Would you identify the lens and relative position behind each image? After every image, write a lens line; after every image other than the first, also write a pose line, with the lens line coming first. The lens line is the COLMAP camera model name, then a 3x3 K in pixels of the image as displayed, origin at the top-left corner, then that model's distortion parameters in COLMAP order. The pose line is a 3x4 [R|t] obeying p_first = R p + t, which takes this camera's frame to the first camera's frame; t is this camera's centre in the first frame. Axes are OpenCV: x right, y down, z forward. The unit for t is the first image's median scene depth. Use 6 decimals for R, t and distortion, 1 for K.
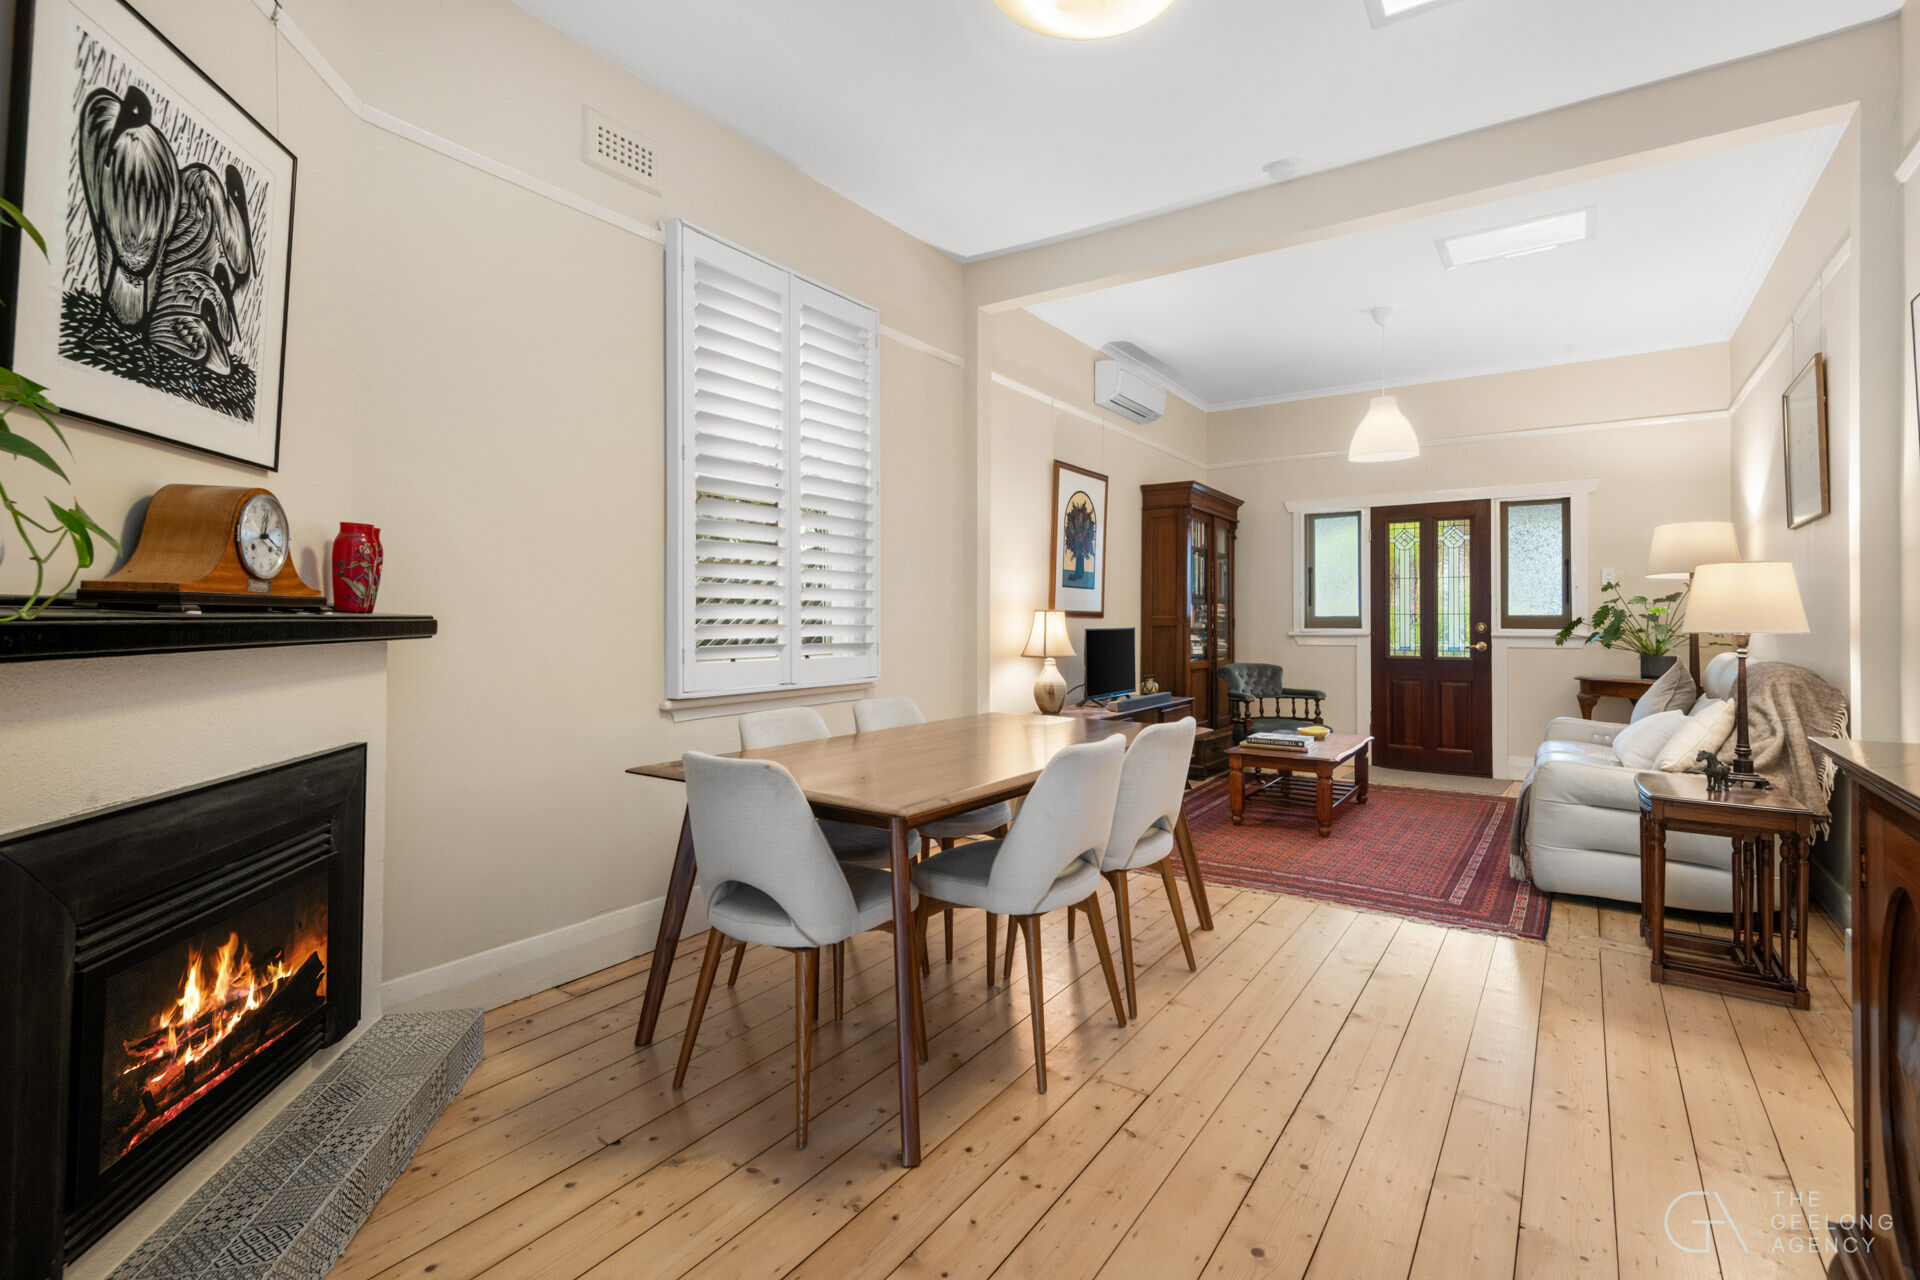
lens RADIAL K [[899.0, 0, 968.7], [0, 899.0, 608.1], [0, 0, 1]] dist [0.013708, -0.000255]
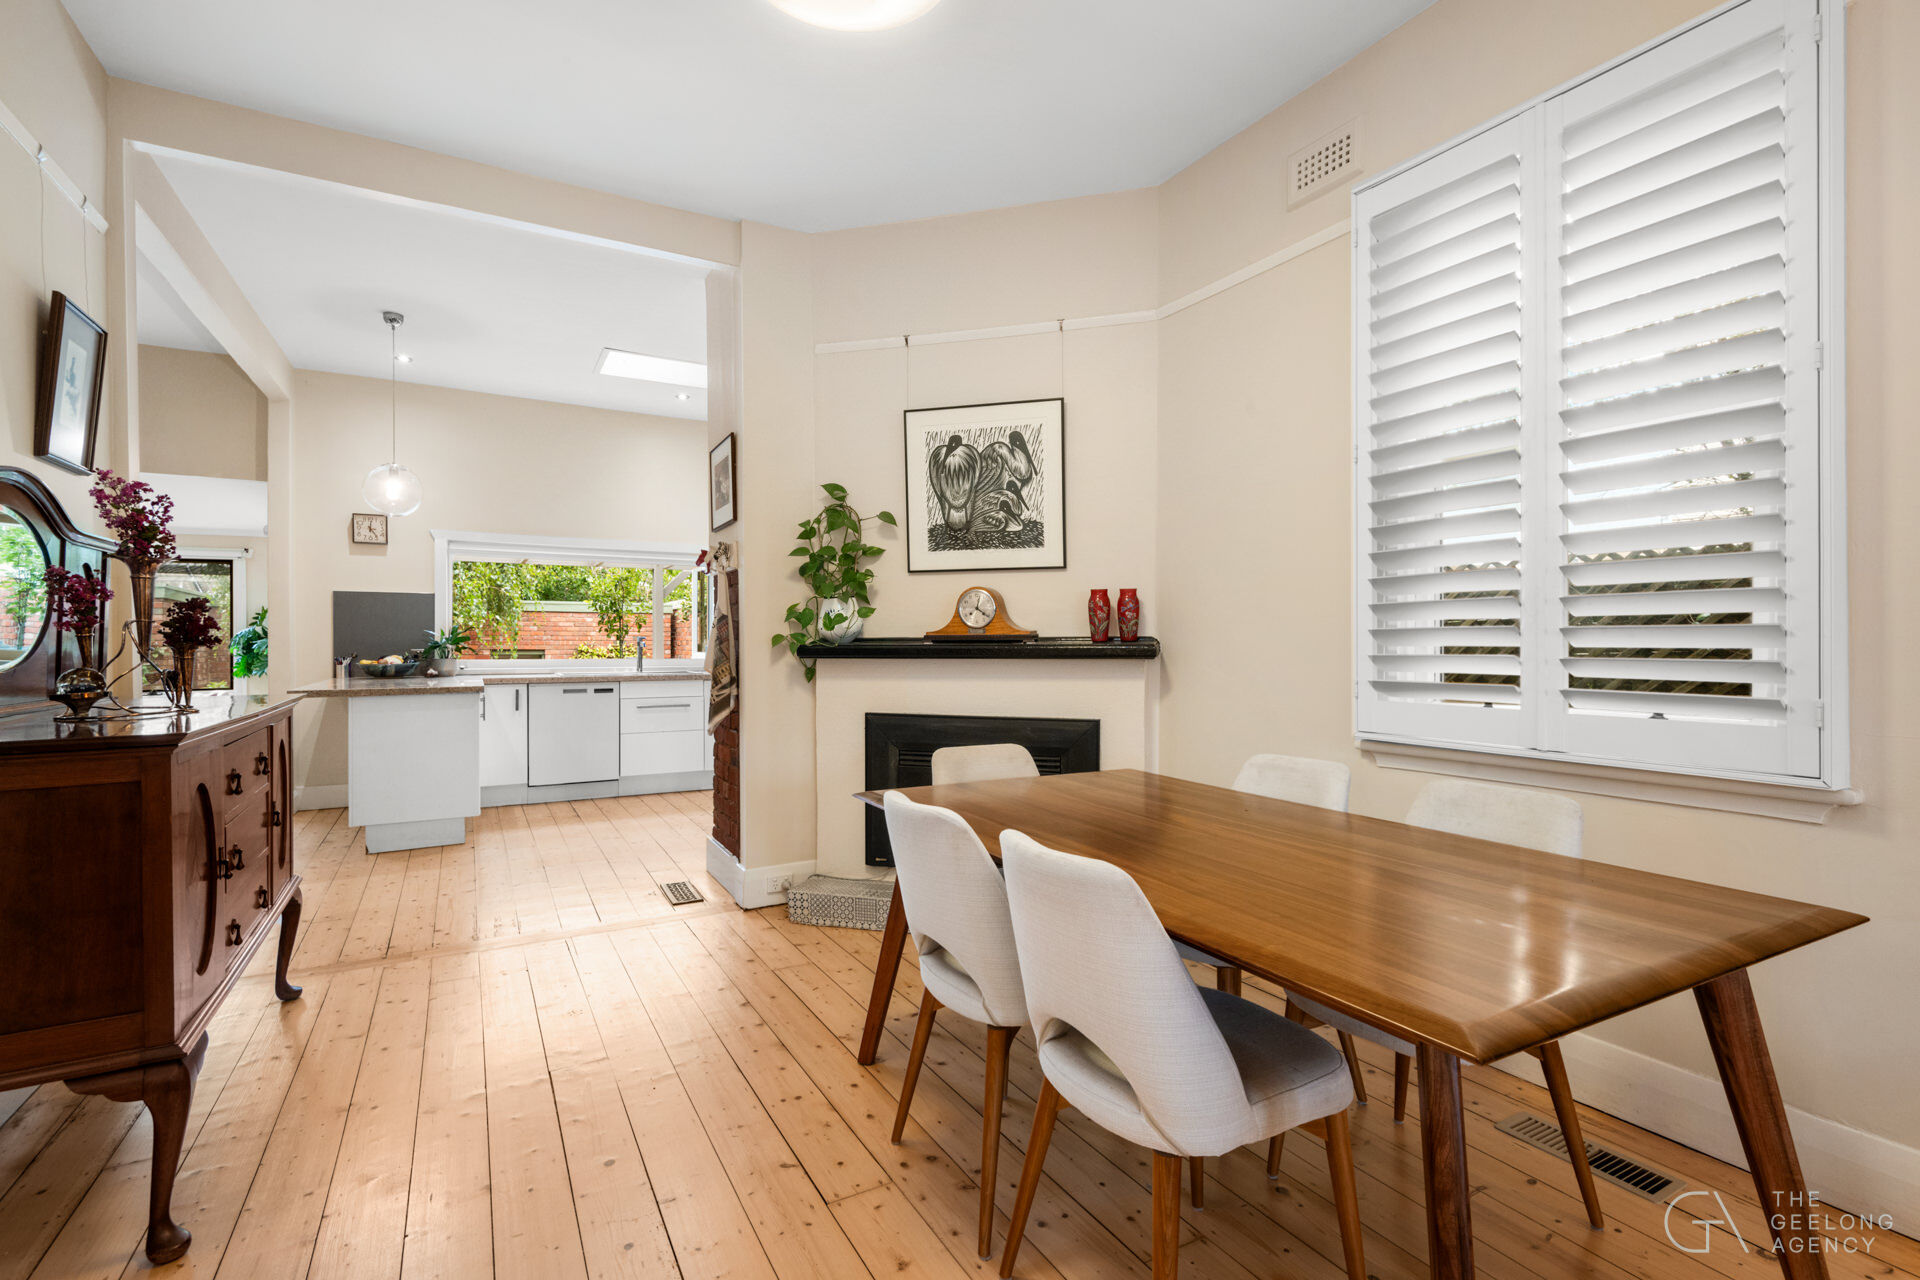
lens RADIAL K [[899.0, 0, 964.6], [0, 899.0, 643.3], [0, 0, 1]] dist [0.013708, -0.000255]
pose [[-0.459071, -0.003198, -0.888394, 0.270467], [0.007768, 0.999941, -0.007614, 0.005221], [0.888366, -0.010397, -0.459019, 0.454752]]
